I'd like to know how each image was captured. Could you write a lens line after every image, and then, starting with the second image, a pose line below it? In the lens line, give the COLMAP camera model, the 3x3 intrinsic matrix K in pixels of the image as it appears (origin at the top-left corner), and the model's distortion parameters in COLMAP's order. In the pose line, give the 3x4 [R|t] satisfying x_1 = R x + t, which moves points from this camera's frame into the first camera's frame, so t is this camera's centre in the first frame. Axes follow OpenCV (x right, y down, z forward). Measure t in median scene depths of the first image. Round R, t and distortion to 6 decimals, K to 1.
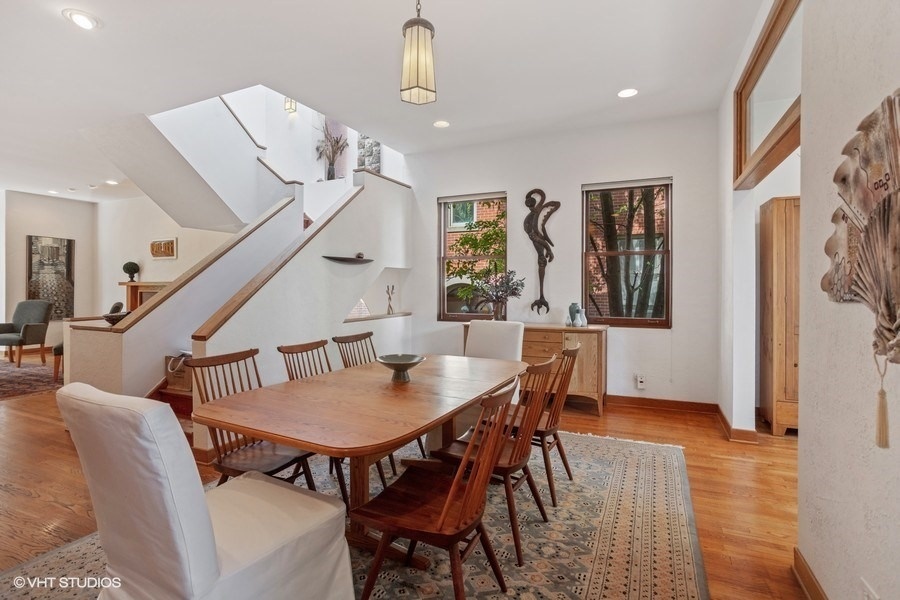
lens RADIAL K [[435.7, 0, 450.2], [0, 435.7, 295.0], [0, 0, 1]] dist [-0.000266, -0.000065]
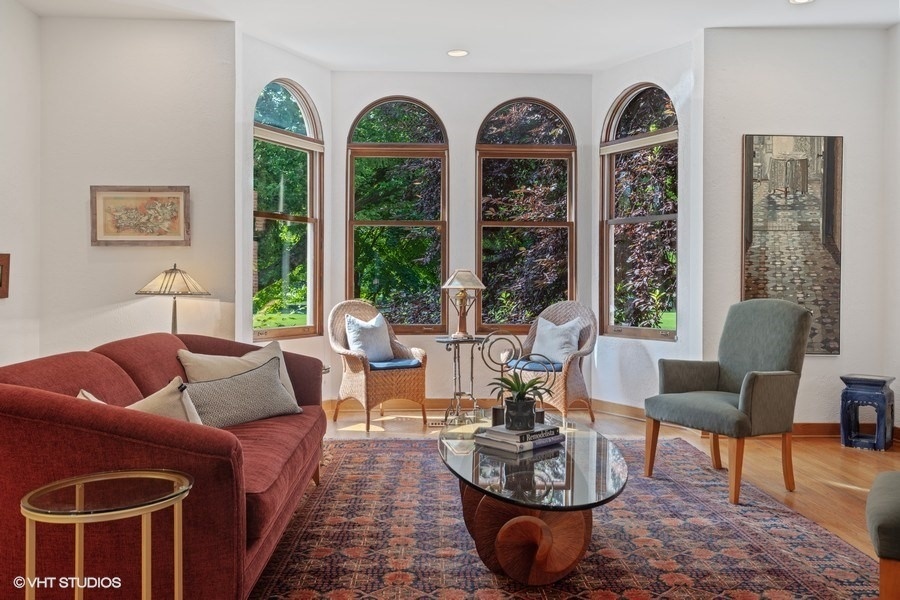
lens RADIAL K [[801.4, 0, 449.7], [0, 801.4, 299.1], [0, 0, 1]] dist [-0.001932, -0.001705]
pose [[0.464620, 0.009298, -0.885461, -0.448988], [-0.006856, 0.999953, 0.006903, 0.007496], [0.885484, 0.002863, 0.464662, 0.426124]]
